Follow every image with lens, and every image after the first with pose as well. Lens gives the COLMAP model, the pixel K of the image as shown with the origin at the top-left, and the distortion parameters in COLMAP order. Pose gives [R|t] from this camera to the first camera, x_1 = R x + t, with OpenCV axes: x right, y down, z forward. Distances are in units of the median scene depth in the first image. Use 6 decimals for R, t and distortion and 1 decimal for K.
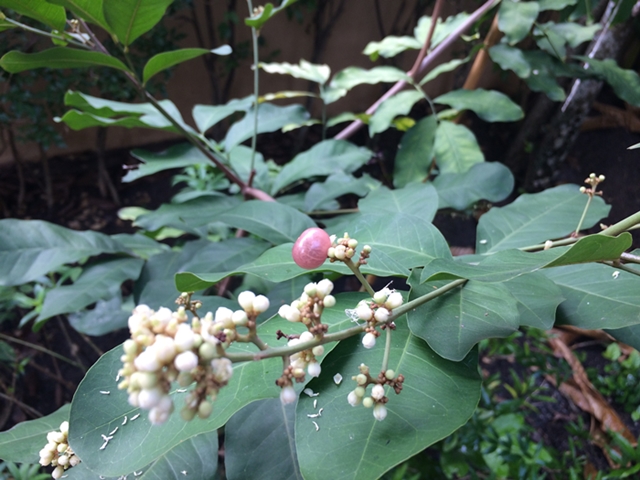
lens RADIAL K [[544.1, 0, 320.0], [0, 544.1, 240.0], [0, 0, 1]] dist [0.004213, -0.001274]
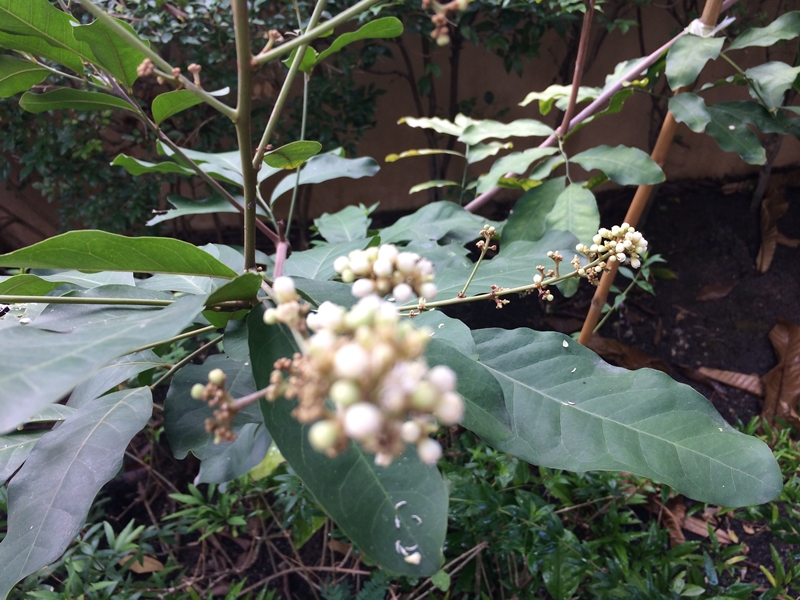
lens RADIAL K [[671.8, 0, 400.0], [0, 671.8, 300.0], [0, 0, 1]] dist [-0.000532, 0.003428]
pose [[0.951250, 0.080353, -0.297771, 0.299920], [-0.099549, 0.993783, -0.049845, 0.028507], [0.291914, 0.077058, 0.953335, -0.012181]]
